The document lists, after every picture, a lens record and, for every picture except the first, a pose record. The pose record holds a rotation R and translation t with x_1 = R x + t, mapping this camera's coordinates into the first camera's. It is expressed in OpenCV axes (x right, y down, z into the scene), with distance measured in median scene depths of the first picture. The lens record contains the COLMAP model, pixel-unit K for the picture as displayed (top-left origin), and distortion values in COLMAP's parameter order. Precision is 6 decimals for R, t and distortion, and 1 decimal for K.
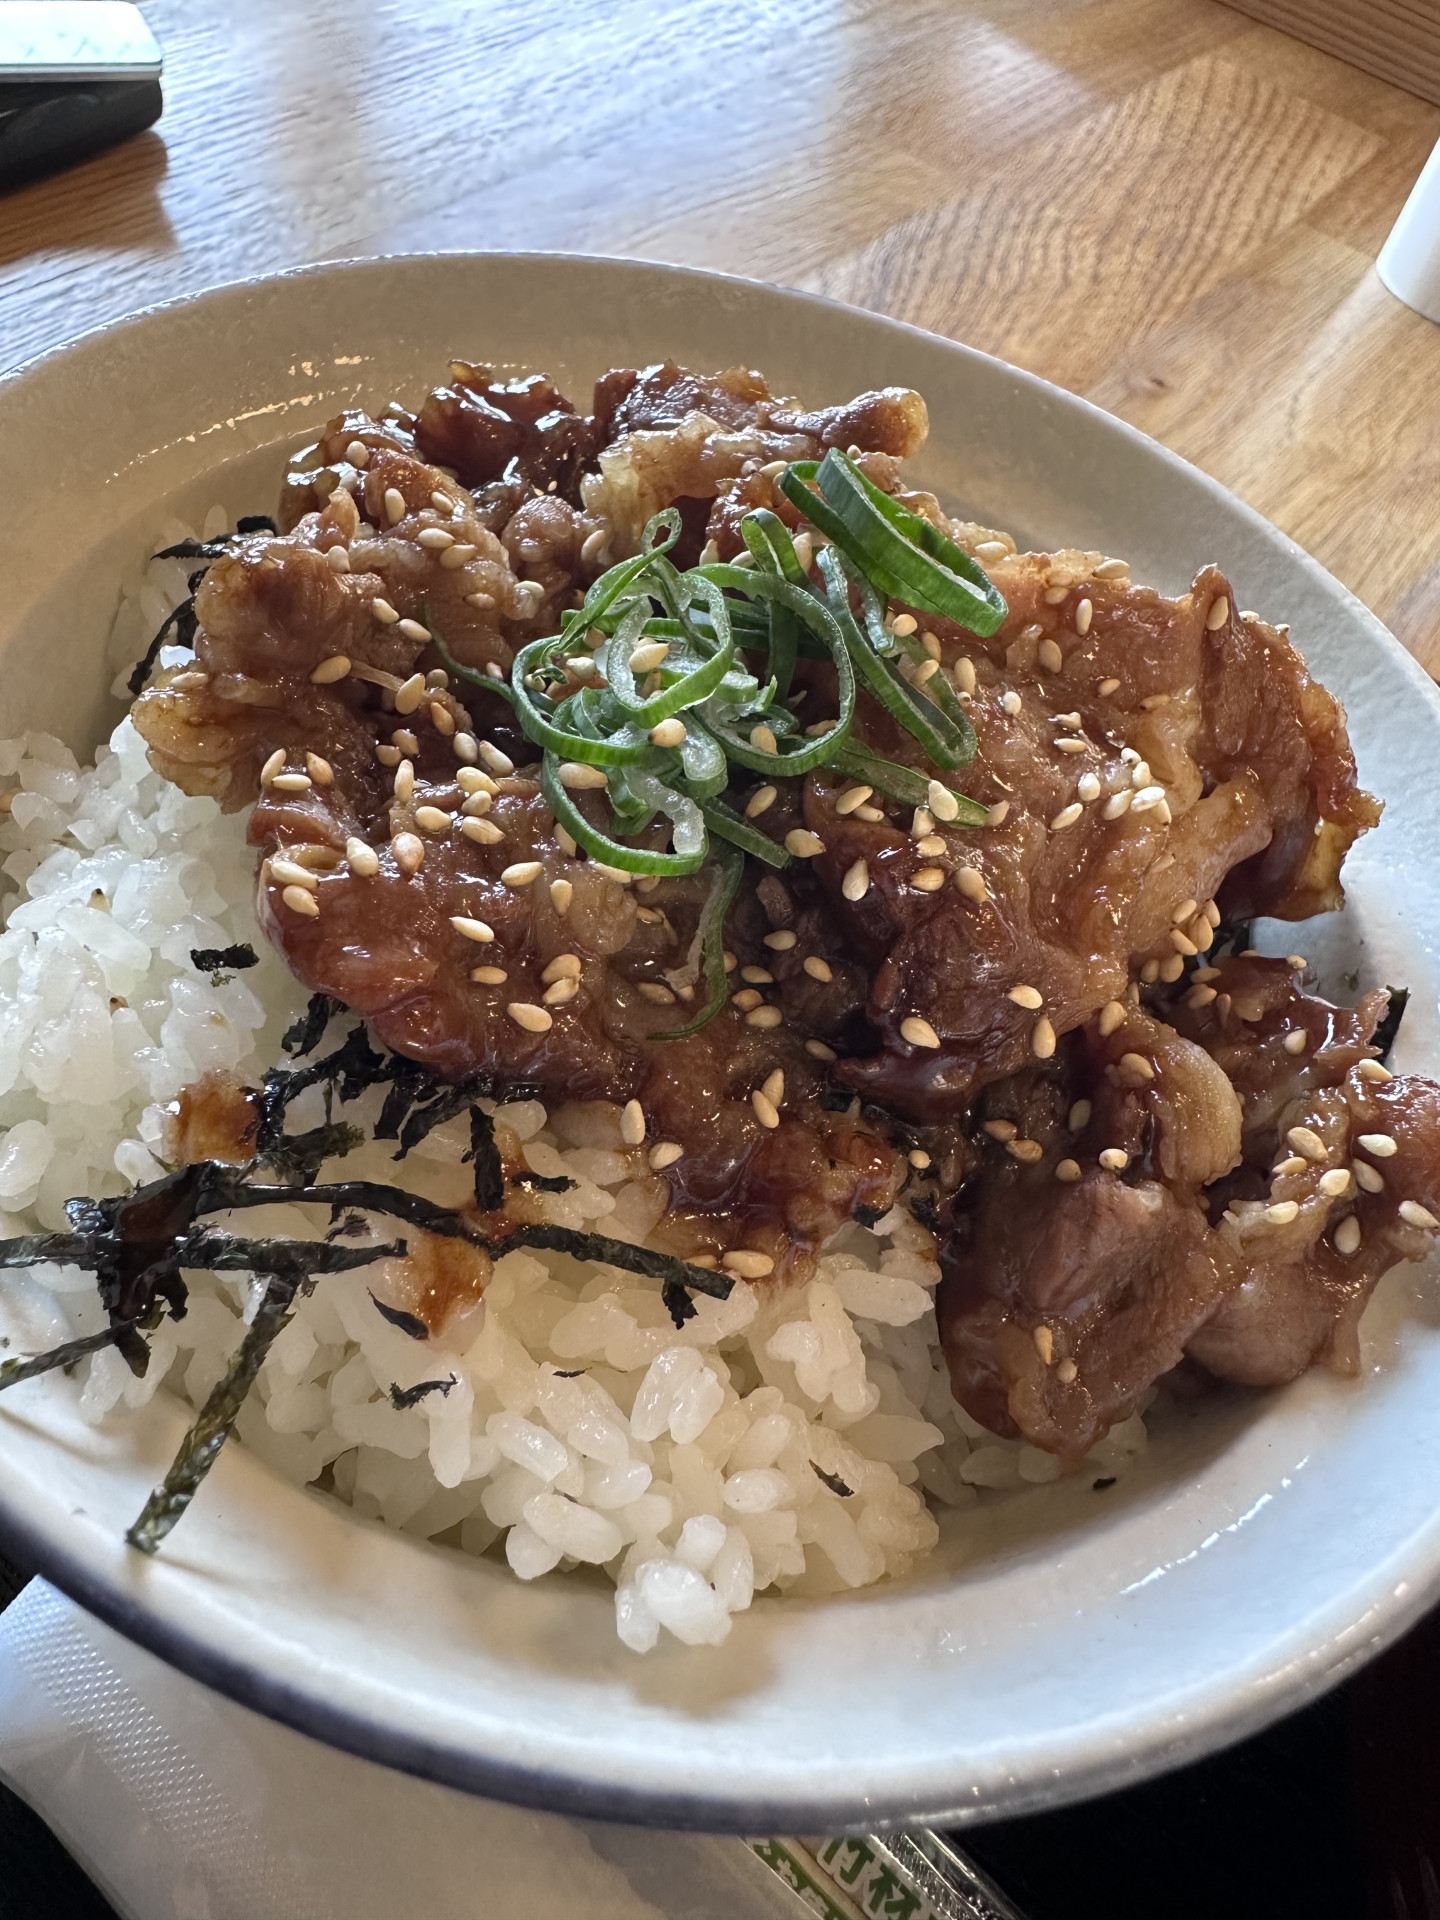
lens RADIAL K [[1546.2, 0, 720.0], [0, 1546.2, 960.0], [0, 0, 1]] dist [0.052236, -0.002648]
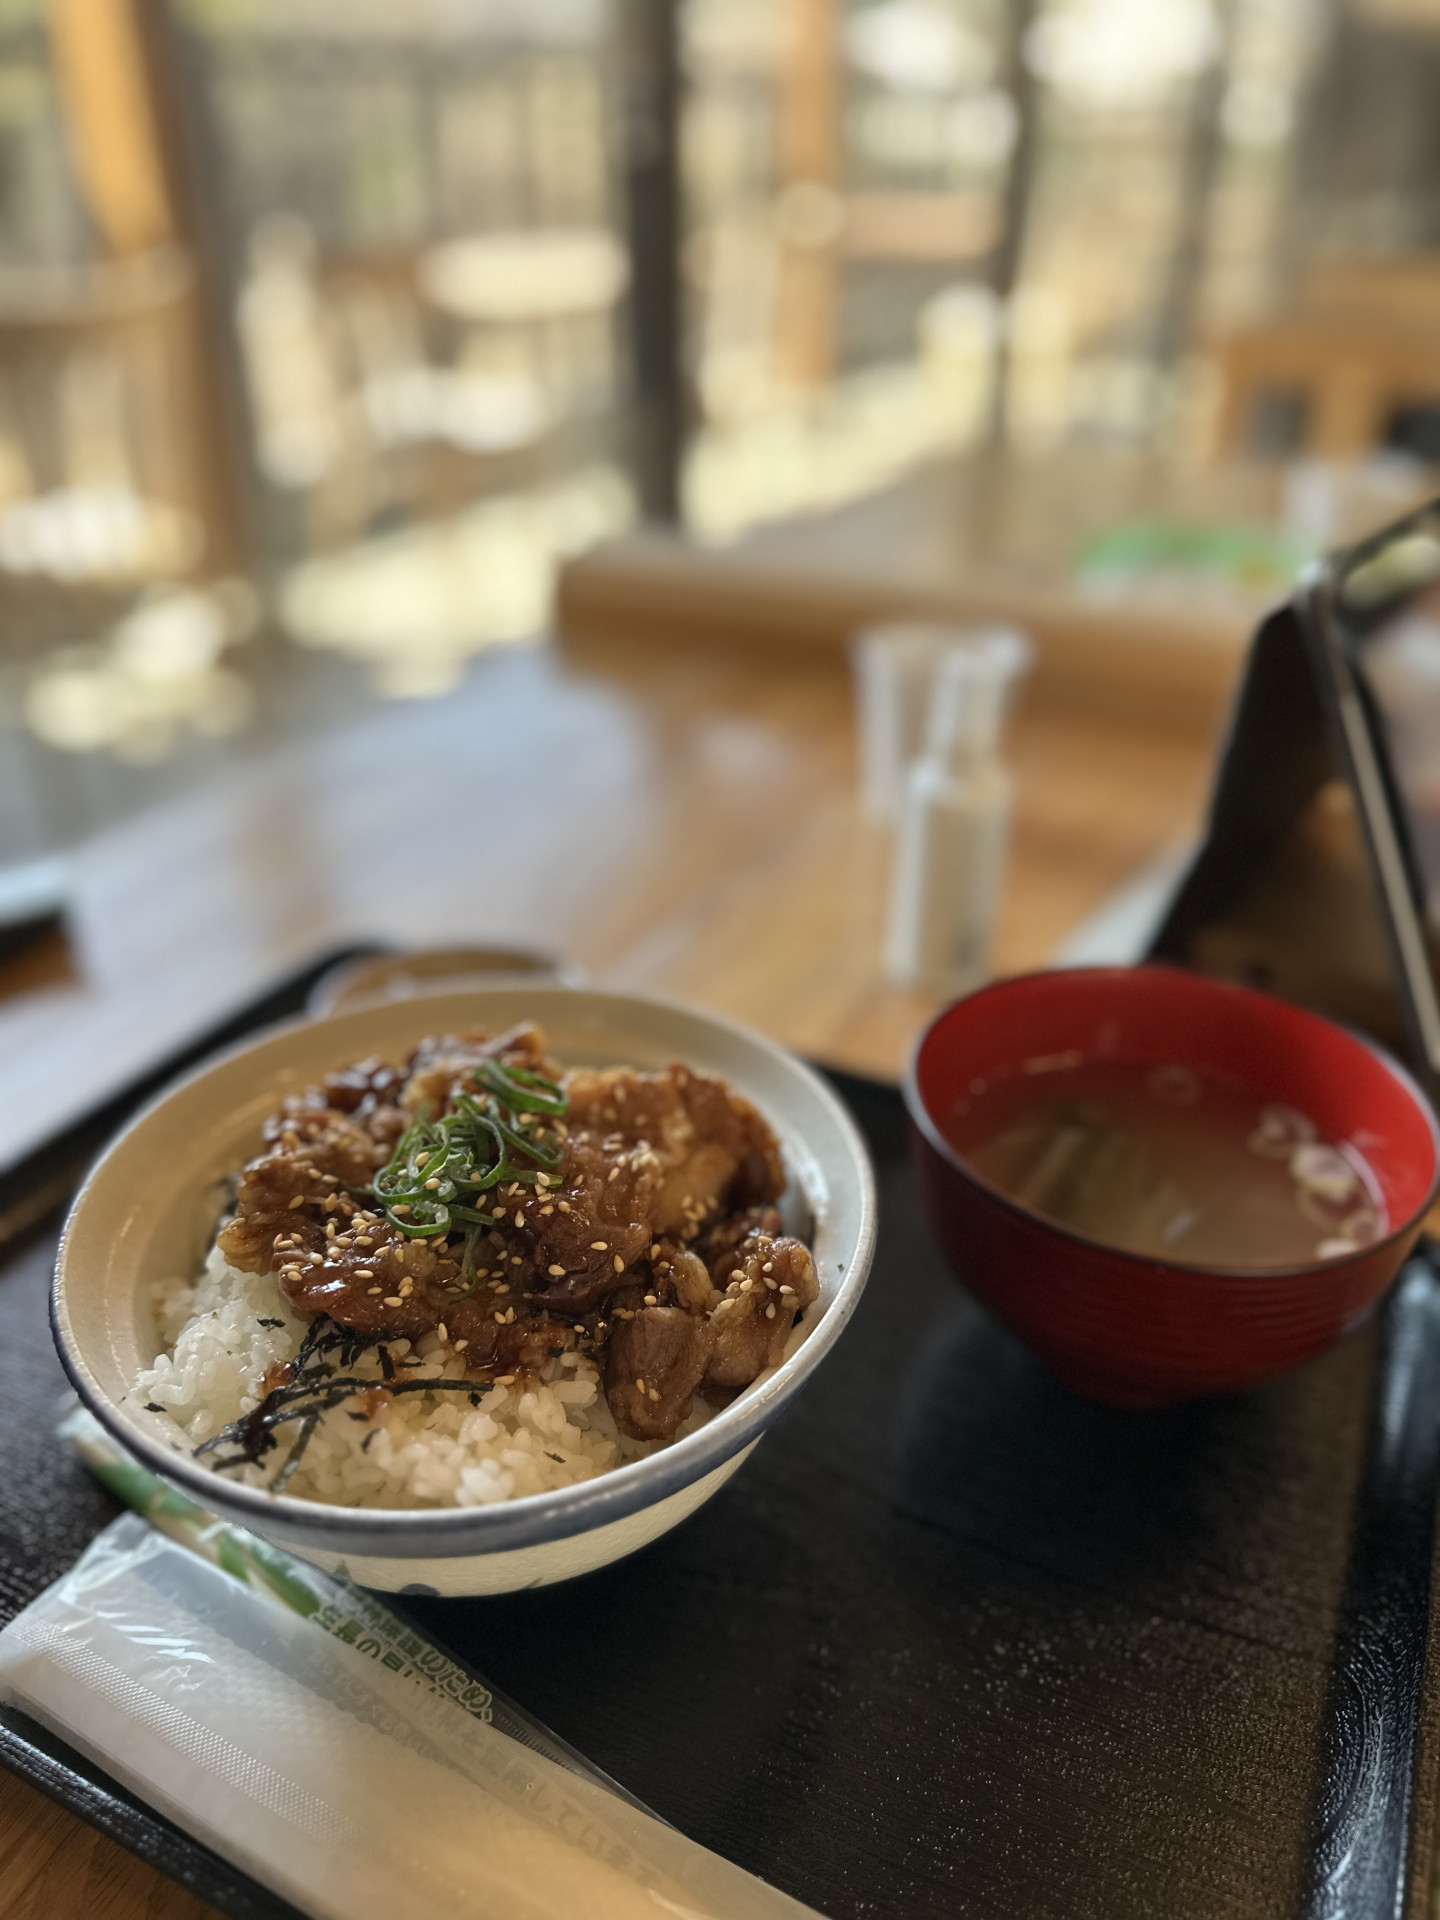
lens RADIAL K [[1480.3, 0, 779.9], [0, 1480.3, 987.5], [0, 0, 1]] dist [0.211333, -0.471273]
pose [[0.961731, -0.260984, 0.083433, 0.377579], [0.273906, 0.907940, -0.317207, 0.476469], [0.007034, 0.327920, 0.944679, -1.363545]]
